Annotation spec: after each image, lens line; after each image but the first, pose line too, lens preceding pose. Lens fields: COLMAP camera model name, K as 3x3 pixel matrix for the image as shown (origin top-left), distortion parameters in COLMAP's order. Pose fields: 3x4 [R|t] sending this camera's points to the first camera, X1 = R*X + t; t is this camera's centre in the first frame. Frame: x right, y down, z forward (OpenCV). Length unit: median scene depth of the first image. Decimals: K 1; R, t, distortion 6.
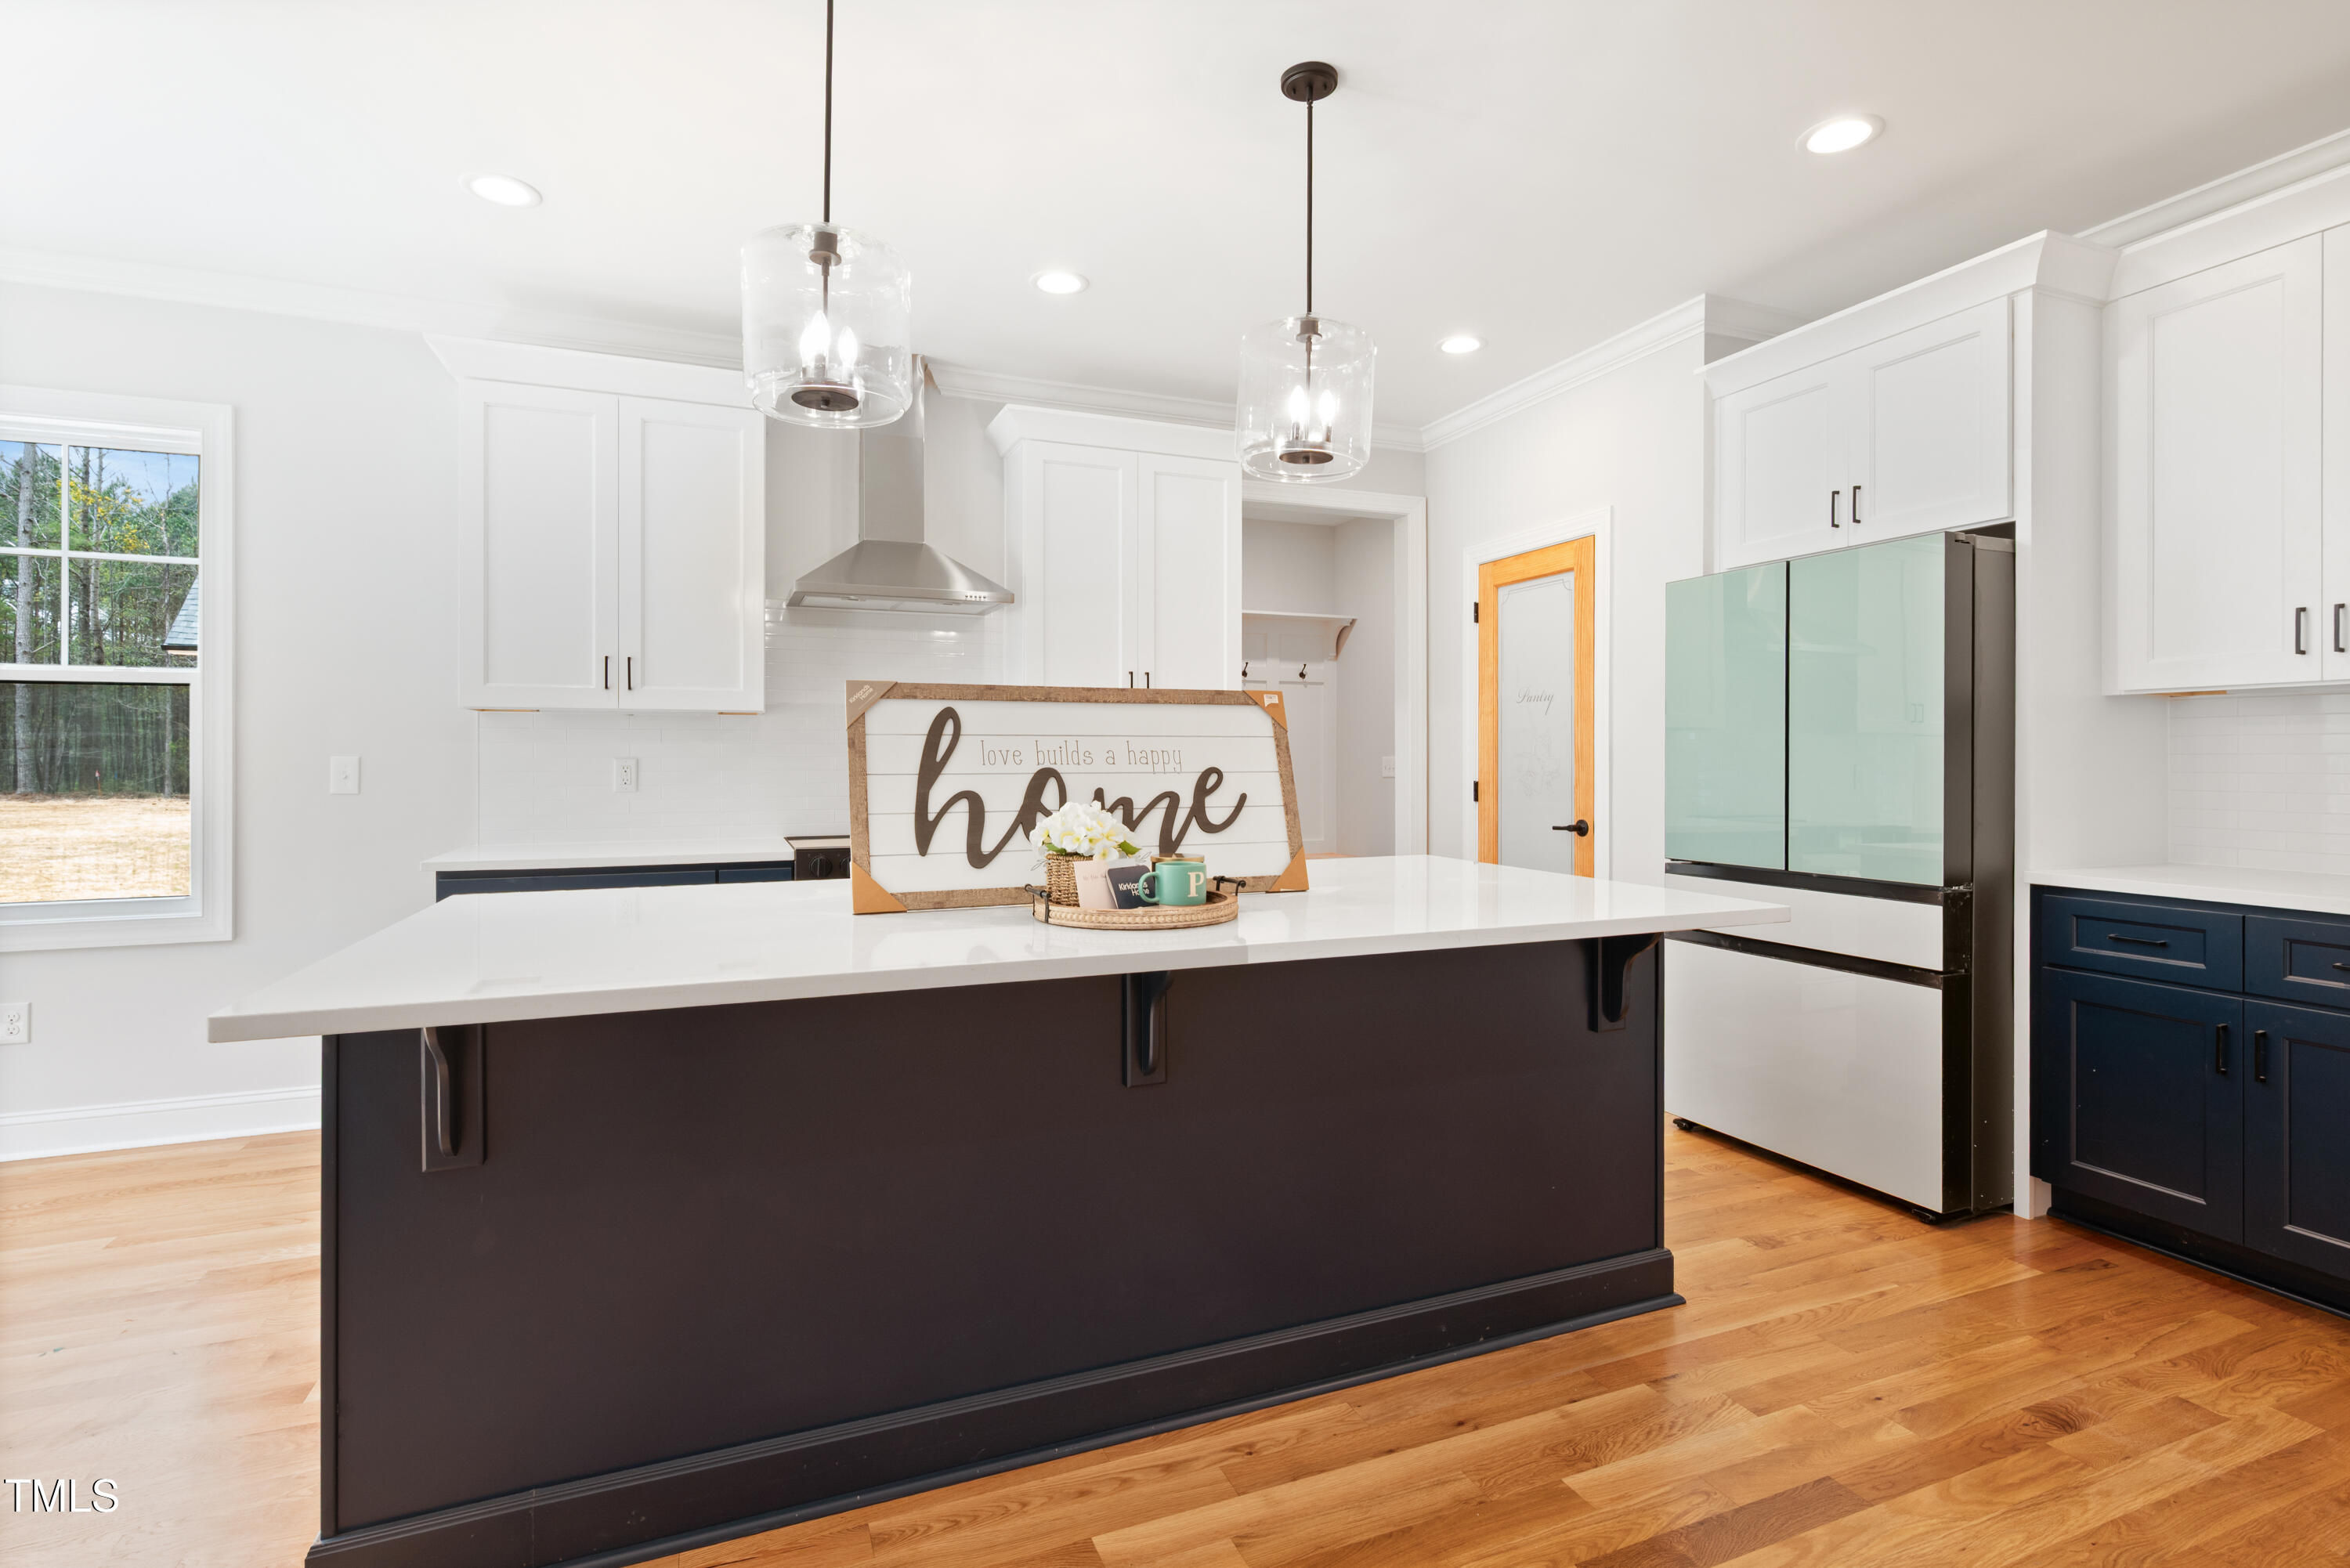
lens RADIAL K [[1104.5, 0, 1175.0], [0, 1104.5, 784.0], [0, 0, 1]] dist [0.000378, 0.000140]
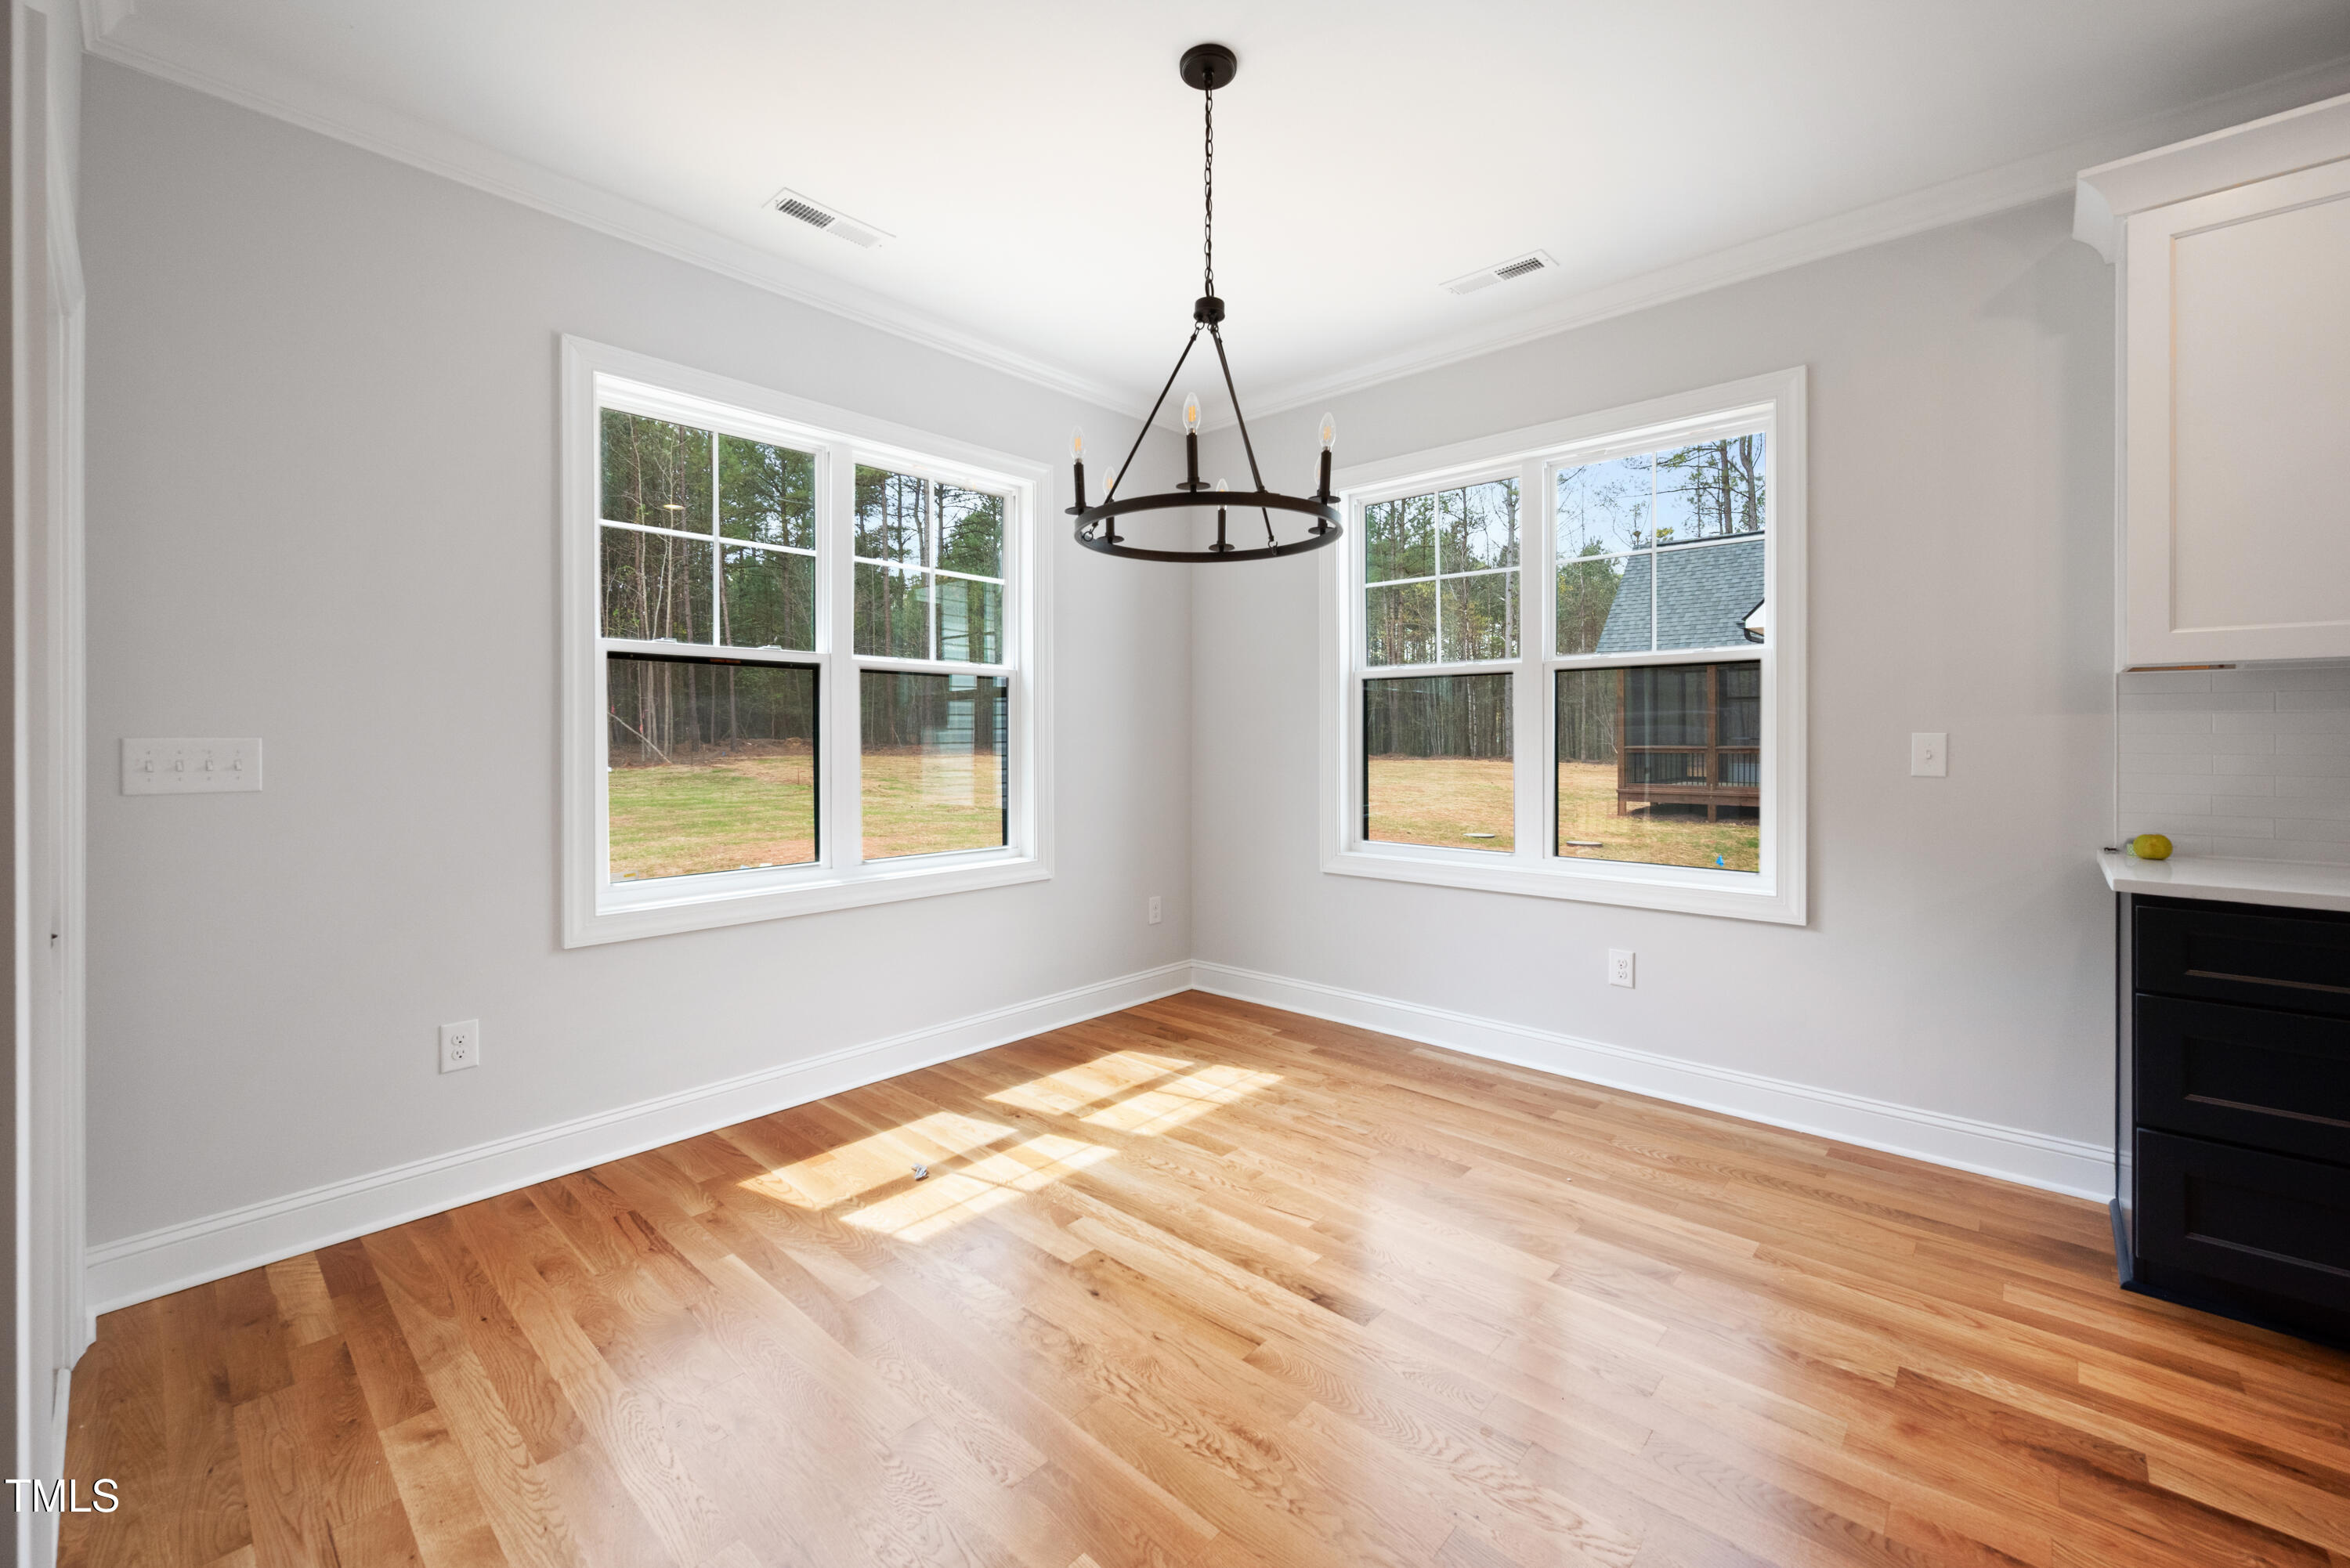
lens RADIAL K [[951.9, 0, 1182.5], [0, 951.9, 741.6], [0, 0, 1]] dist [0.000049, 0.000284]
pose [[0.432702, 0.007401, -0.901506, -0.365813], [-0.006364, 0.999966, 0.005155, -0.020743], [0.901514, 0.003507, 0.432735, 0.163062]]
